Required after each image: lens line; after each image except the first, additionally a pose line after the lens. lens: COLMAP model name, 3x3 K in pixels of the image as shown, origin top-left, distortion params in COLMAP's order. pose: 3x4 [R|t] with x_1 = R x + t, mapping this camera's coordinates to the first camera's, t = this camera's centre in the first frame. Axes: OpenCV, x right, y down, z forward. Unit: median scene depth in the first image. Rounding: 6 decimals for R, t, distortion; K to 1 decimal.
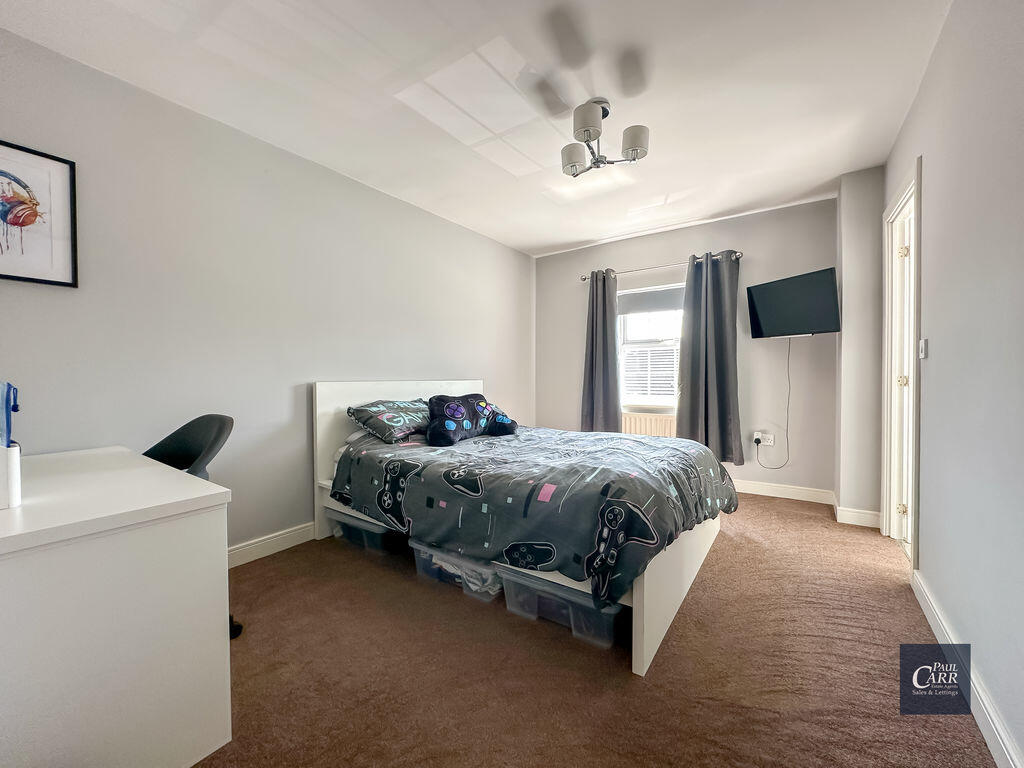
lens RADIAL K [[408.0, 0, 510.2], [0, 408.0, 381.4], [0, 0, 1]] dist [-0.007203, 0.000198]
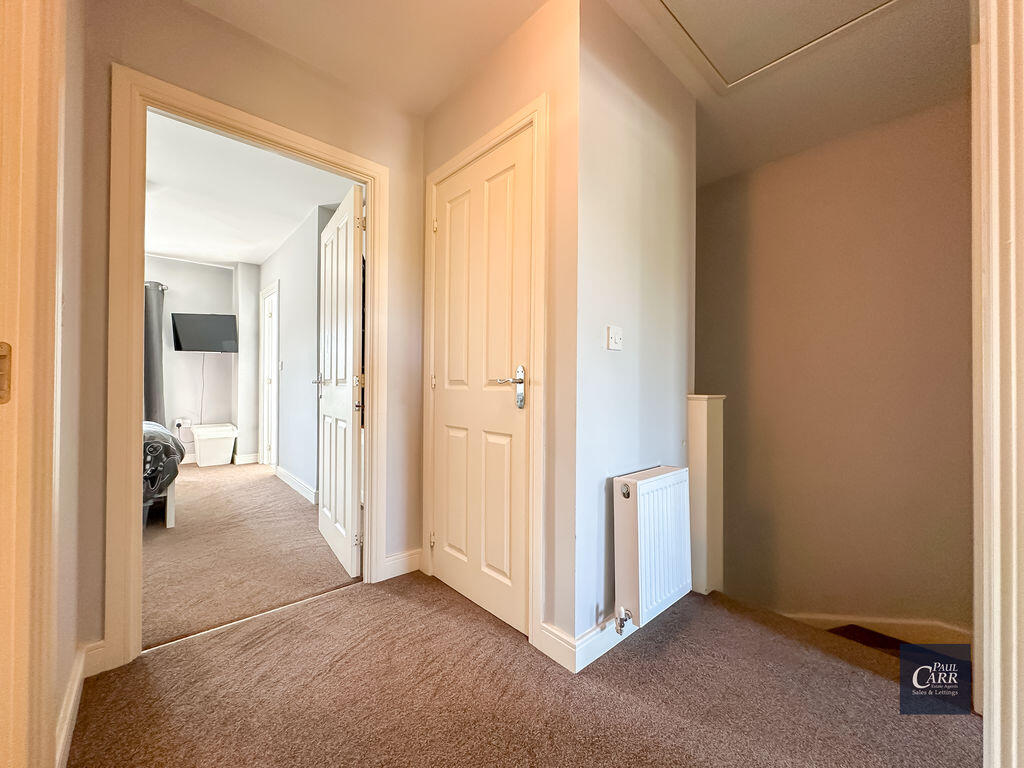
lens RADIAL K [[408.0, 0, 511.8], [0, 408.0, 381.2], [0, 0, 1]] dist [-0.007203, 0.000198]
pose [[0.217376, 0.017053, 0.975939, -0.542730], [0.008255, 0.999779, -0.019309, 0.035388], [-0.976053, 0.012253, 0.217187, -0.445207]]
